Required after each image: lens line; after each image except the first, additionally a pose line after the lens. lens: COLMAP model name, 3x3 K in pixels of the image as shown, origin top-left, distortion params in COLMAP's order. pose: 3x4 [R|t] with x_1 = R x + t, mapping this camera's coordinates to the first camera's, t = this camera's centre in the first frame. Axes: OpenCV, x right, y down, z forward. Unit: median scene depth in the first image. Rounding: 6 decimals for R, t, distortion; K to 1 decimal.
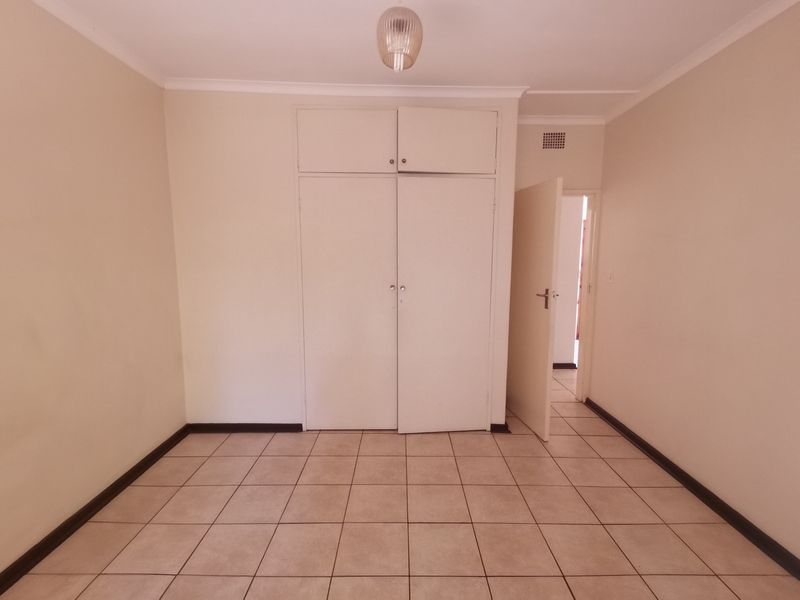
lens RADIAL K [[393.1, 0, 401.3], [0, 393.1, 302.8], [0, 0, 1]] dist [0.036332, -0.019869]
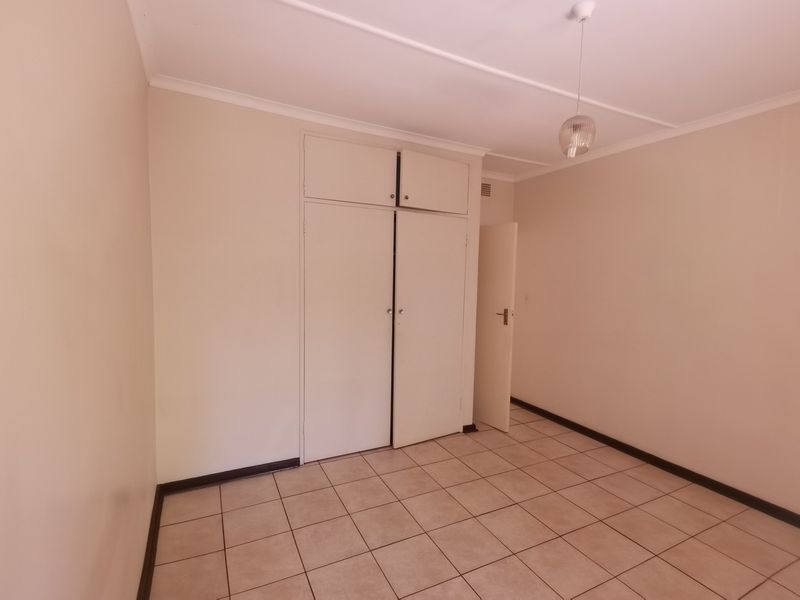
lens RADIAL K [[393.1, 0, 402.4], [0, 393.1, 302.0], [0, 0, 1]] dist [0.036332, -0.019869]
pose [[0.894872, -0.018177, 0.445953, -0.488986], [0.039585, 0.998465, -0.038736, -0.021154], [-0.444564, 0.052317, 0.894218, 0.025239]]
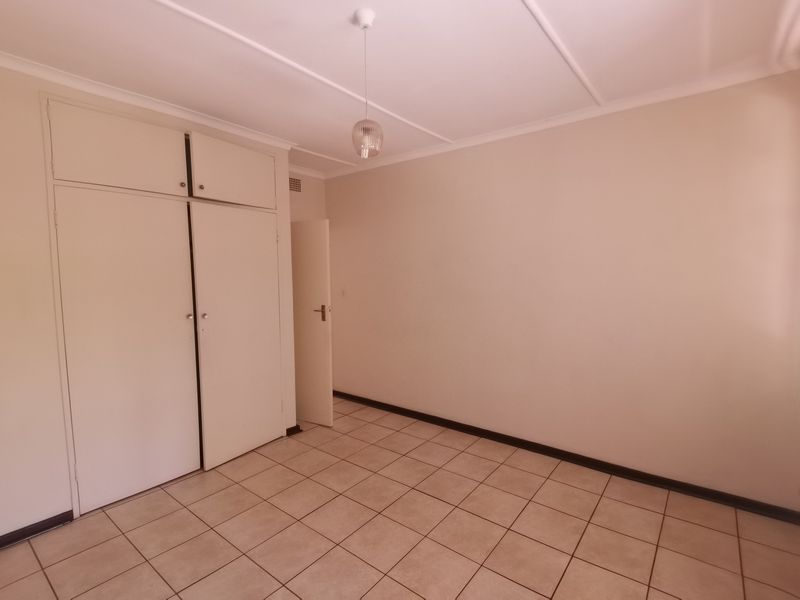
lens RADIAL K [[393.1, 0, 399.9], [0, 393.1, 303.1], [0, 0, 1]] dist [0.036332, -0.019869]
pose [[0.625542, -0.072491, 0.776815, -0.461099], [0.110885, 0.993827, 0.003451, -0.018767], [-0.772270, 0.083979, 0.629719, 0.015459]]
